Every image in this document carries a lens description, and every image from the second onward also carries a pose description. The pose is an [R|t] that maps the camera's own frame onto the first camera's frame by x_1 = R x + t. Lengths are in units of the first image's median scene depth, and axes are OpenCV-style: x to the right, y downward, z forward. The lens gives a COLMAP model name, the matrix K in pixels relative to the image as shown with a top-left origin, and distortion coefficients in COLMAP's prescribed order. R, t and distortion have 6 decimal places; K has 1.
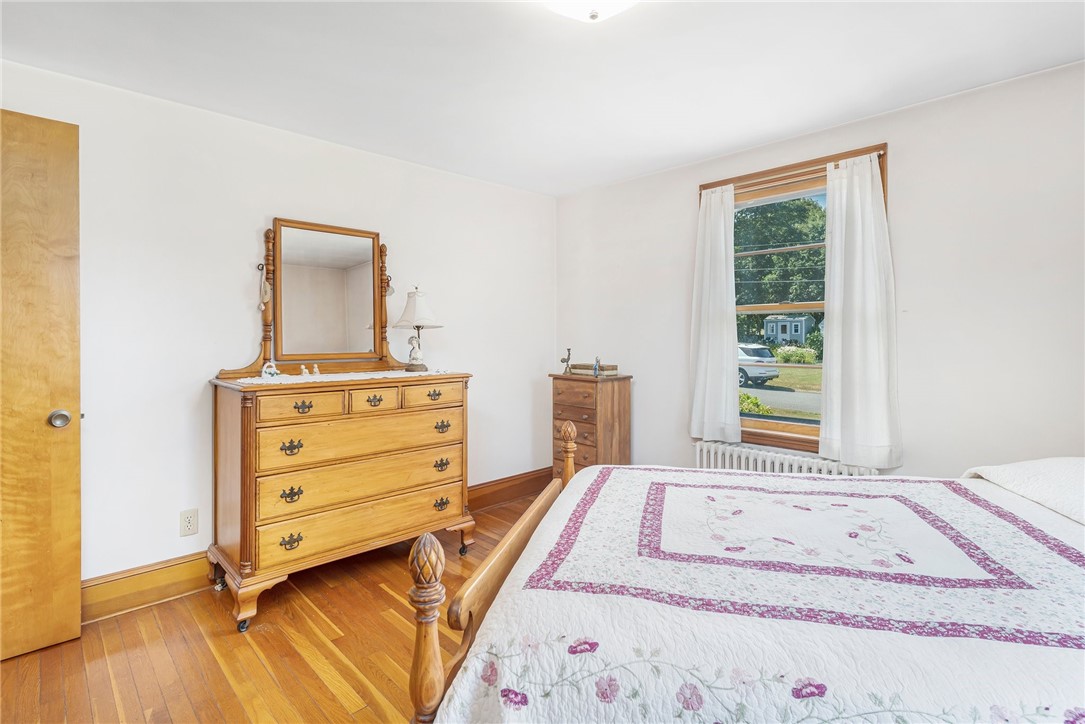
lens RADIAL K [[529.7, 0, 545.1], [0, 529.7, 343.6], [0, 0, 1]] dist [0.000256, 0.000417]
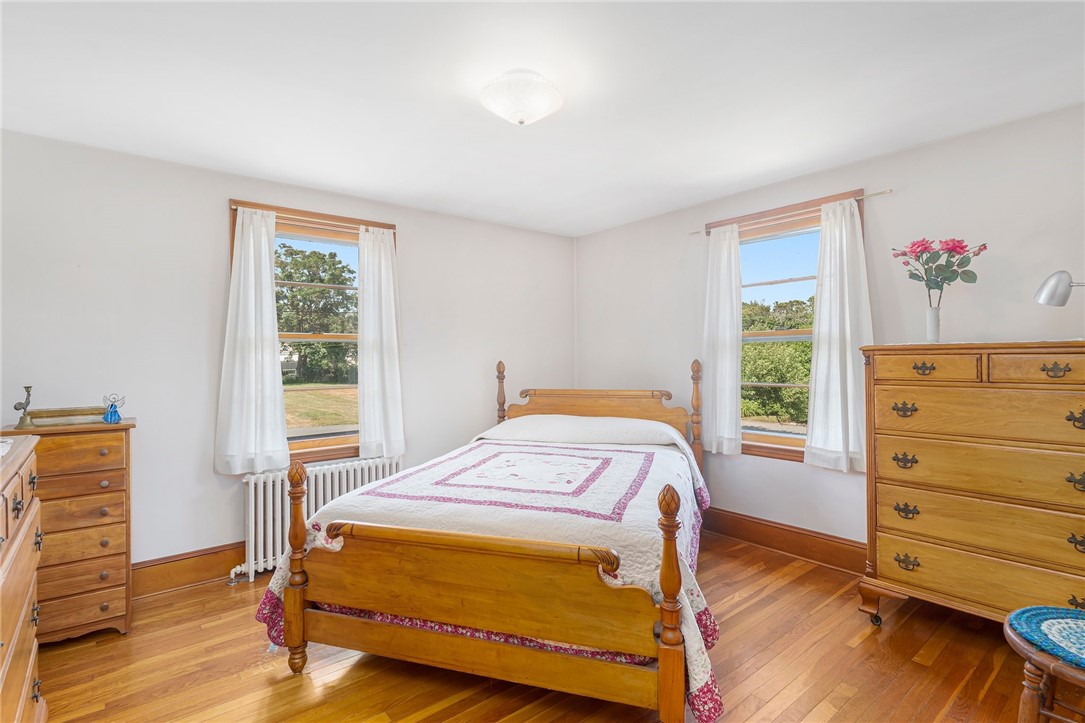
lens RADIAL K [[529.7, 0, 545.1], [0, 529.7, 343.1], [0, 0, 1]] dist [0.000256, 0.000417]
pose [[0.083579, 0.029074, 0.996077, -0.685807], [0.028610, 0.999092, -0.031562, -0.005171], [-0.996090, 0.031135, 0.082672, 0.460944]]
